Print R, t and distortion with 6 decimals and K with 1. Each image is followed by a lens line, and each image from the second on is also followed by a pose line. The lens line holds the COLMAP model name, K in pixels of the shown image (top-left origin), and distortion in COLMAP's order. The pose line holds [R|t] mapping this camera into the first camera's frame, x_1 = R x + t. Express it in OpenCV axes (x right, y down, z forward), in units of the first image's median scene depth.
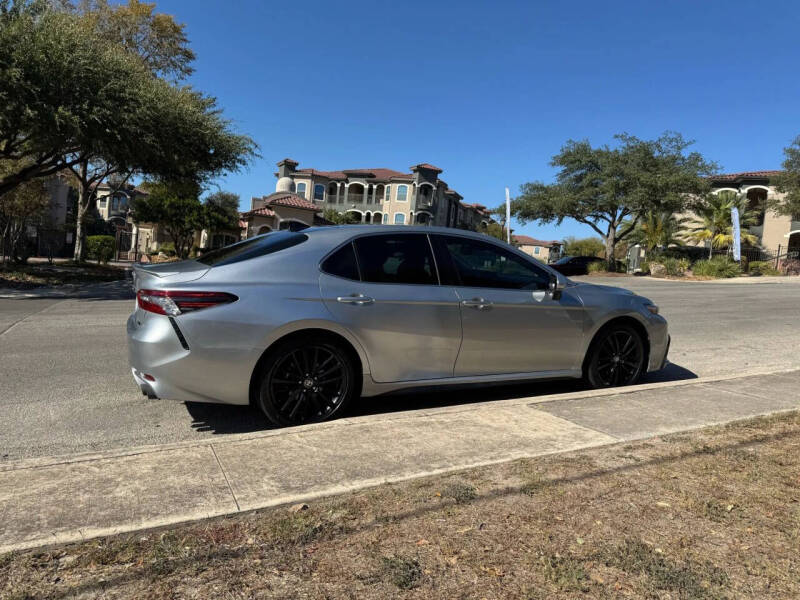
lens RADIAL K [[583.3, 0, 404.6], [0, 583.3, 301.2], [0, 0, 1]] dist [0.070440, -0.098484]
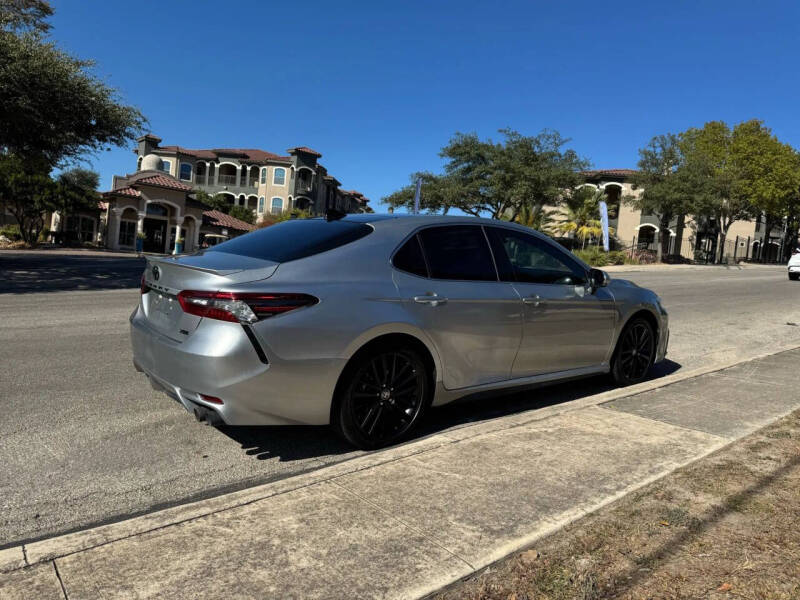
lens RADIAL K [[583.3, 0, 404.6], [0, 583.3, 301.2], [0, 0, 1]] dist [0.070440, -0.098484]
pose [[0.970645, -0.013696, 0.240125, -0.051996], [0.008294, 0.999690, 0.023490, -0.003163], [-0.240372, -0.020808, 0.970458, 0.022250]]
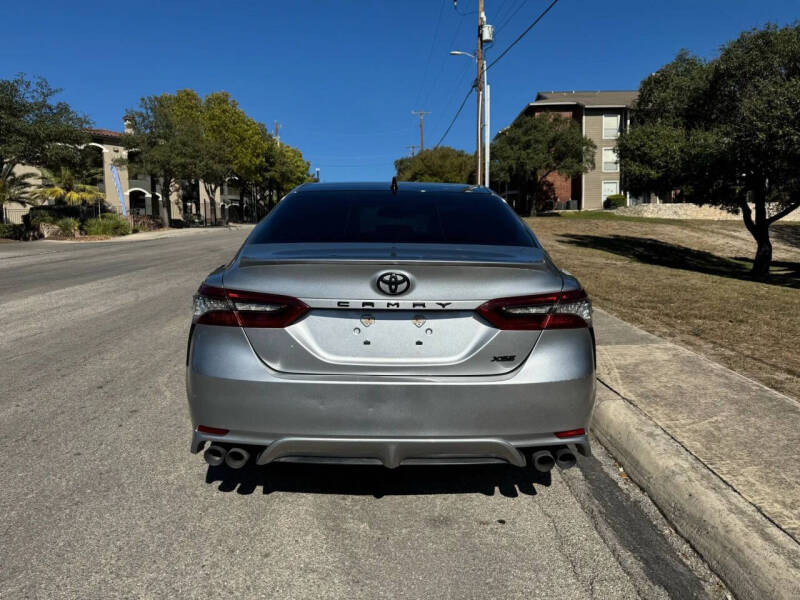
lens RADIAL K [[582.0, 0, 400.0], [0, 582.0, 300.0], [0, 0, 1]] dist [0.031868, -0.051099]
pose [[0.402015, -0.163316, 0.900950, -0.143585], [0.099114, 0.985945, 0.134497, -0.014560], [-0.910253, 0.035227, 0.412552, 0.127522]]
